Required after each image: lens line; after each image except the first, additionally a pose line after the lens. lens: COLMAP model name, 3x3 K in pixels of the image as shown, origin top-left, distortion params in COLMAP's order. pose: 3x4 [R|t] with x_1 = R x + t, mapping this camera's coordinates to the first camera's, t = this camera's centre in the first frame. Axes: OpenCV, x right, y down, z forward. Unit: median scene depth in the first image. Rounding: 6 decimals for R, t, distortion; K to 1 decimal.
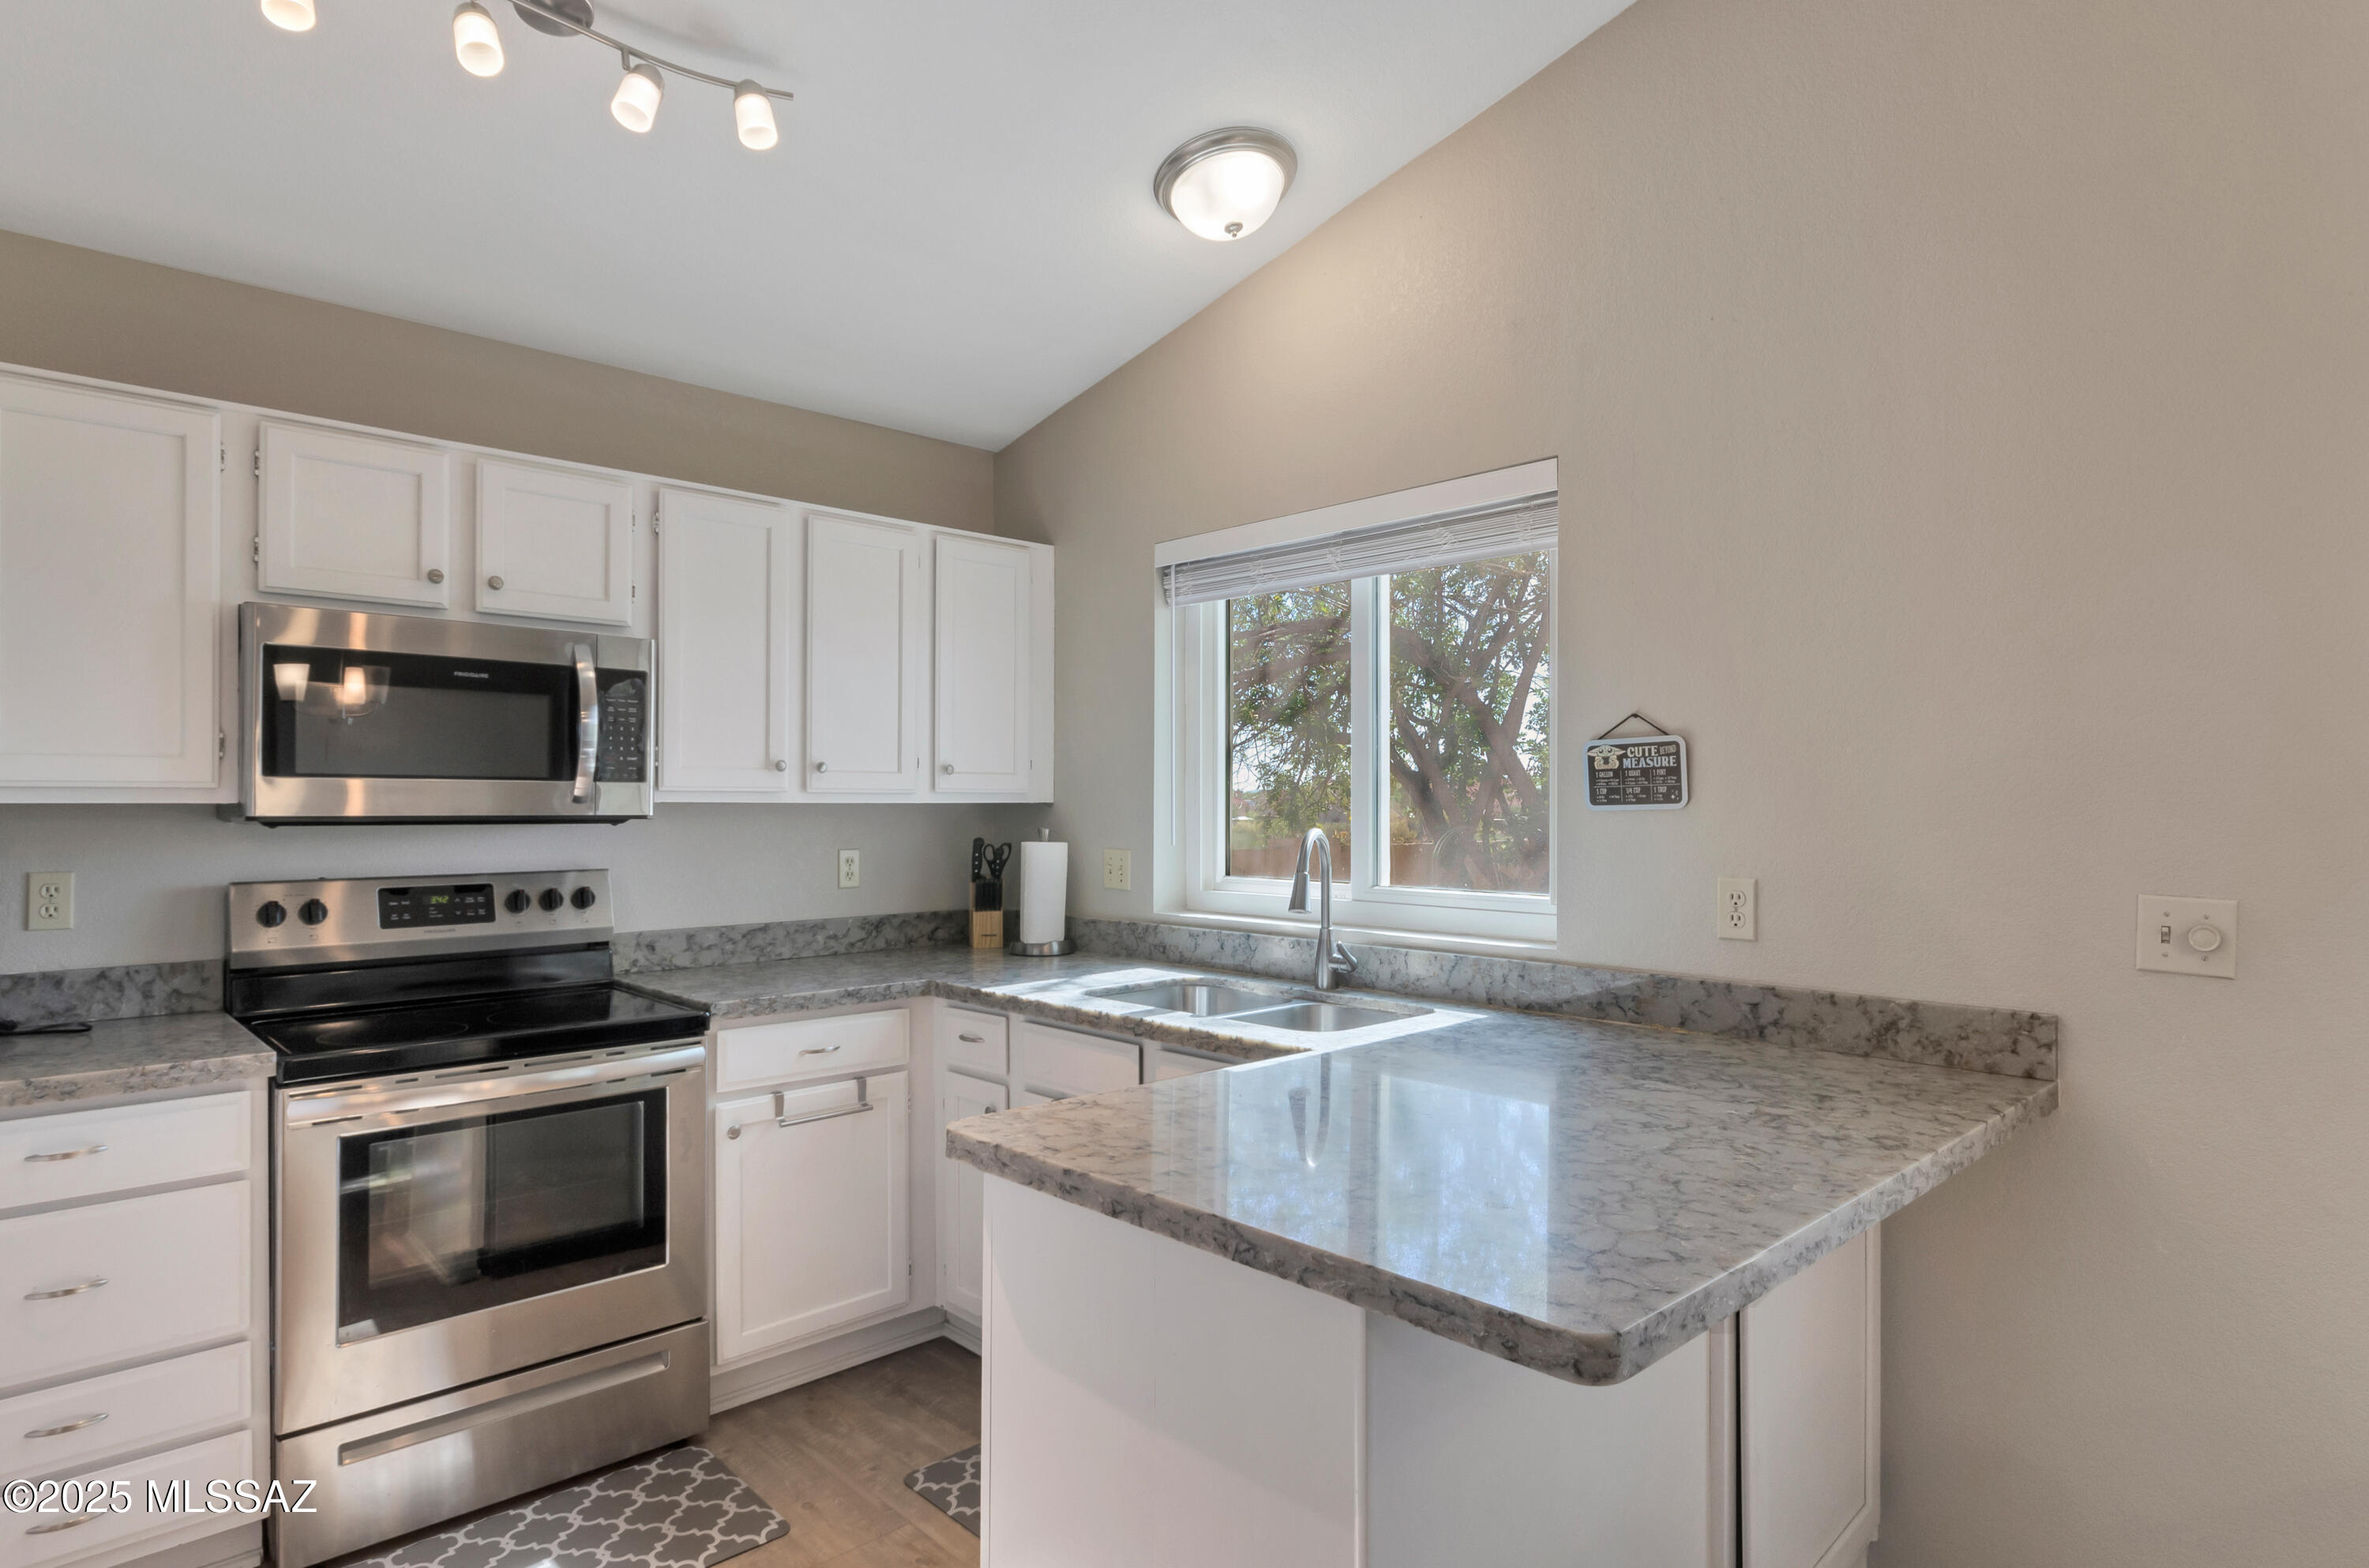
lens RADIAL K [[1259.2, 0, 1184.5], [0, 1259.2, 784.0], [0, 0, 1]] dist [-0.005236, -0.001006]
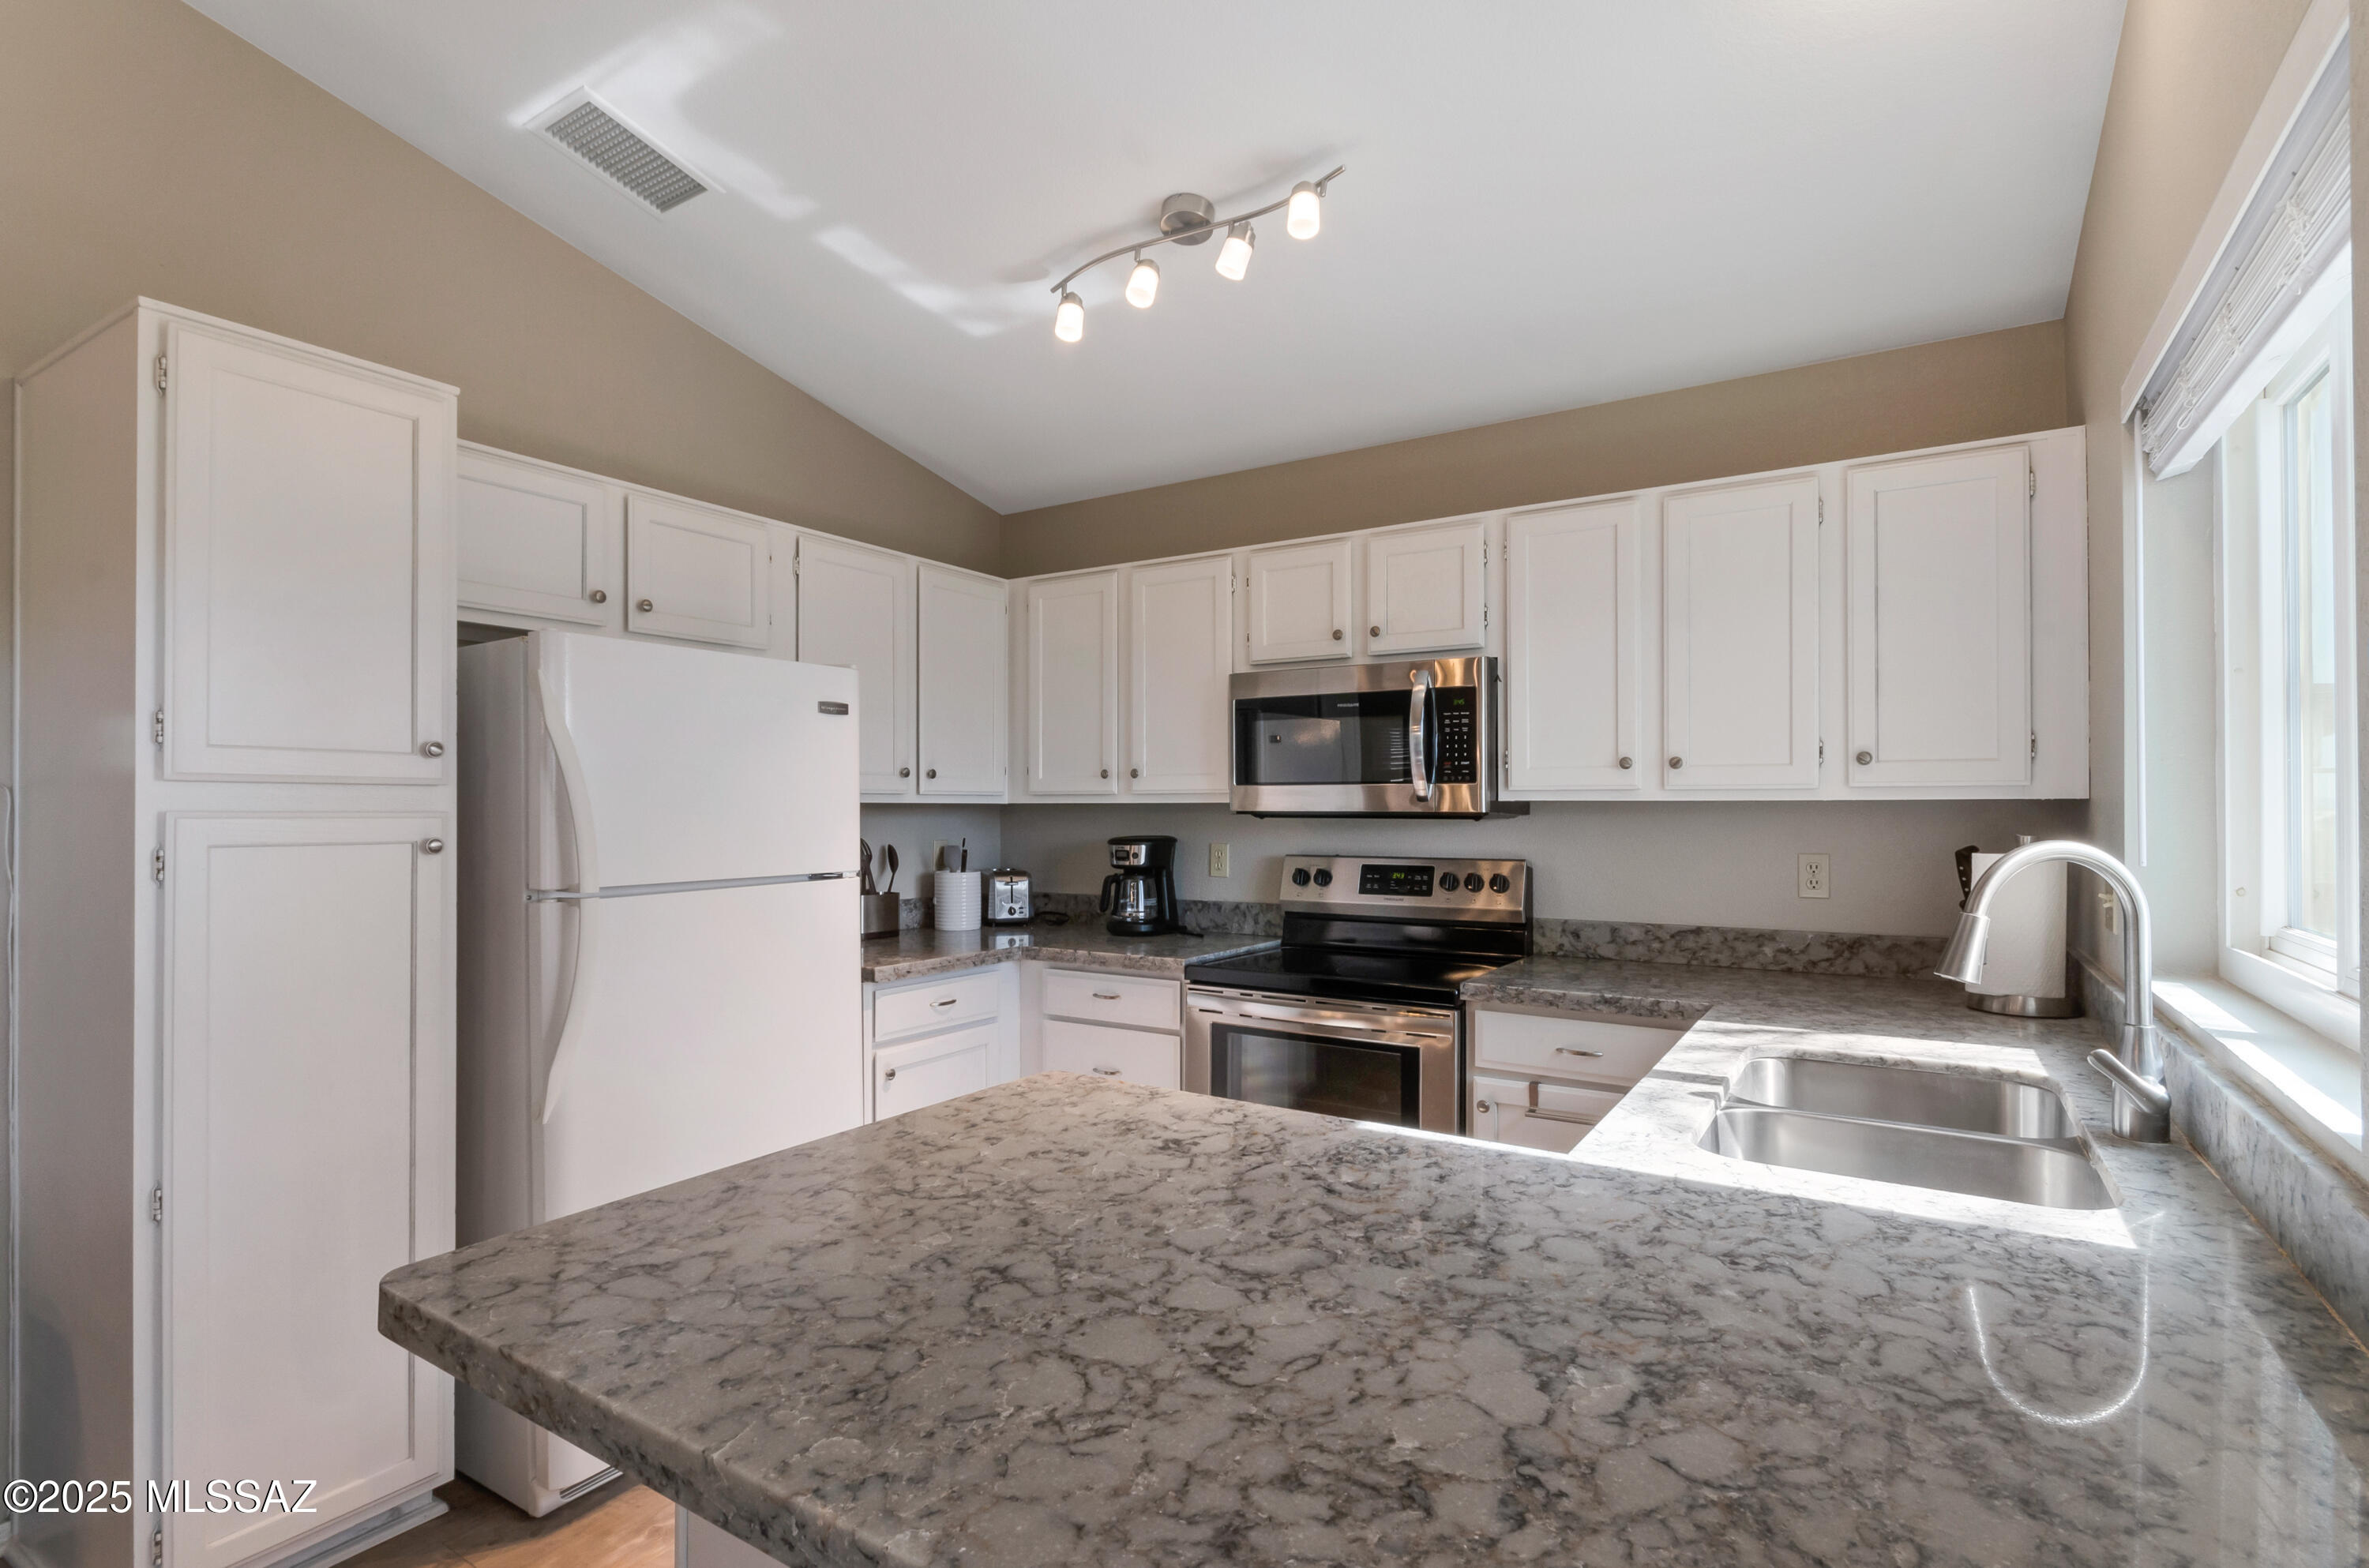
lens RADIAL K [[1136.9, 0, 1184.5], [0, 1136.9, 784.0], [0, 0, 1]] dist [0.000550, 0.000005]
pose [[0.240979, -0.018609, -0.970352, 0.480084], [0.016242, 0.999753, -0.015139, 0.010102], [0.970394, -0.012112, 0.241222, 0.470501]]
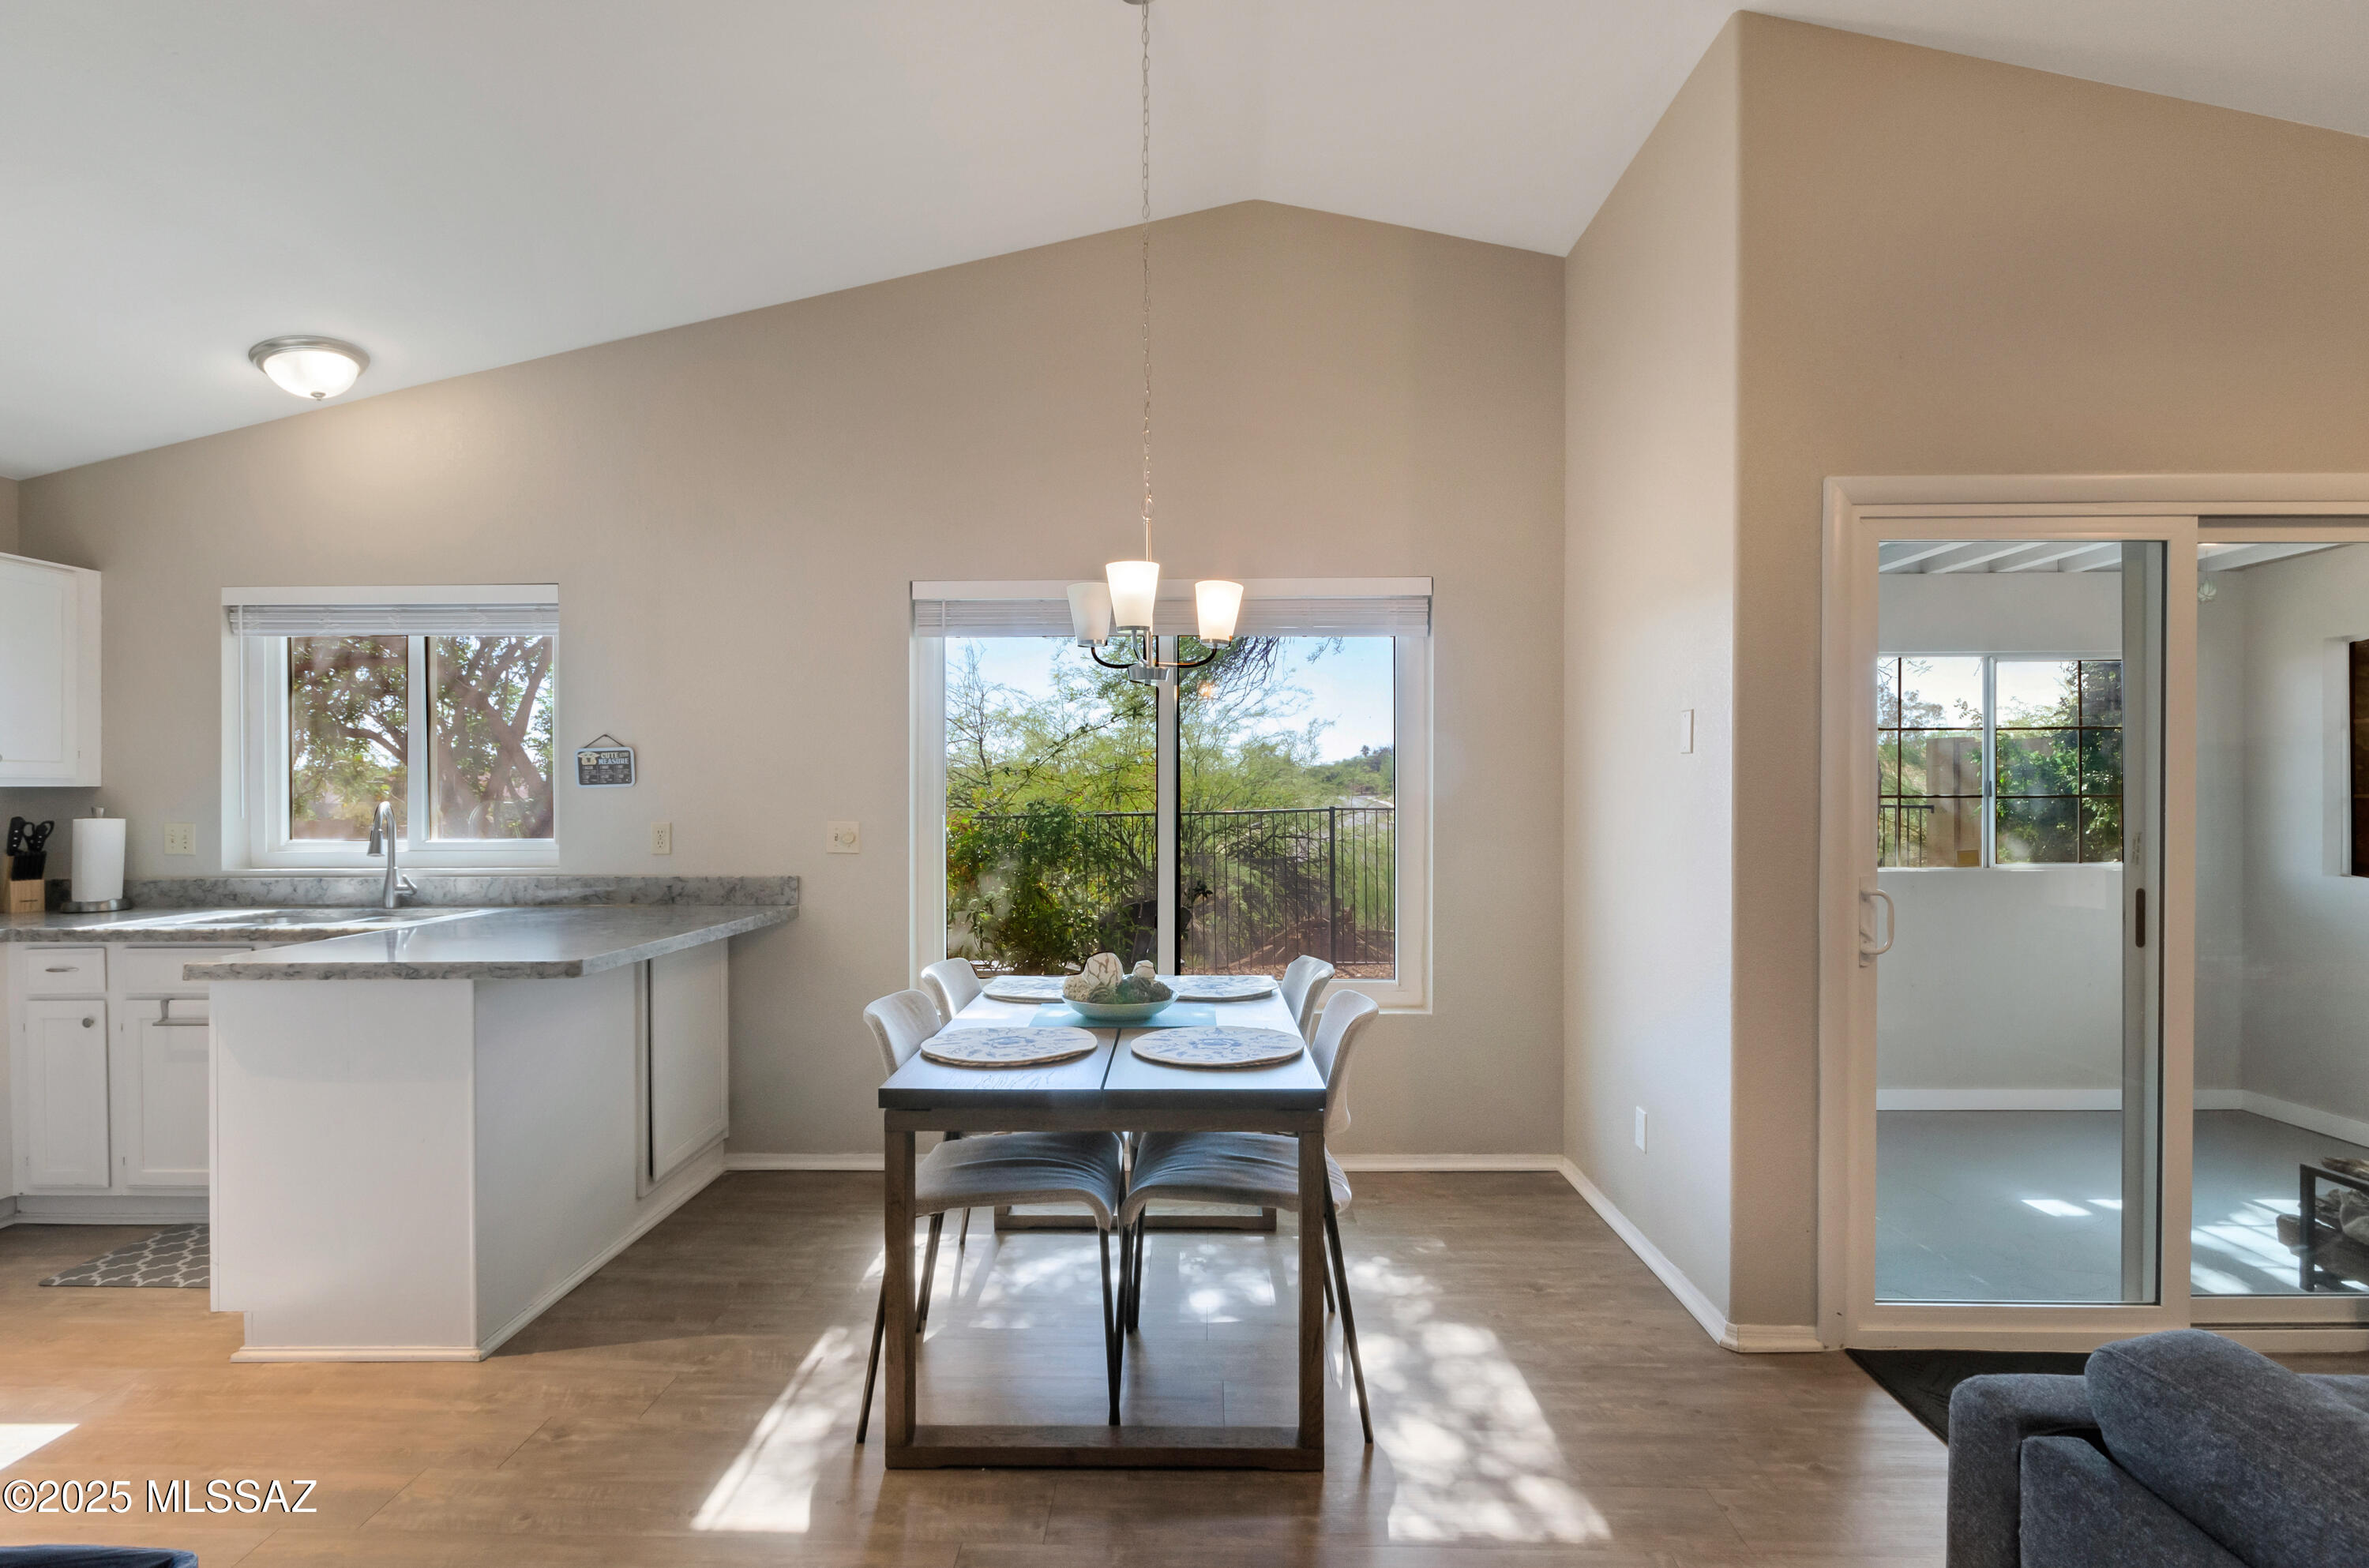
lens RADIAL K [[1143.5, 0, 1182.1], [0, 1143.5, 801.5], [0, 0, 1]] dist [-0.003808, -0.001458]
pose [[0.706439, -0.011255, 0.707684, -0.180252], [-0.004838, 0.999773, 0.020731, 0.002140], [-0.707757, -0.018069, 0.706225, -0.615332]]
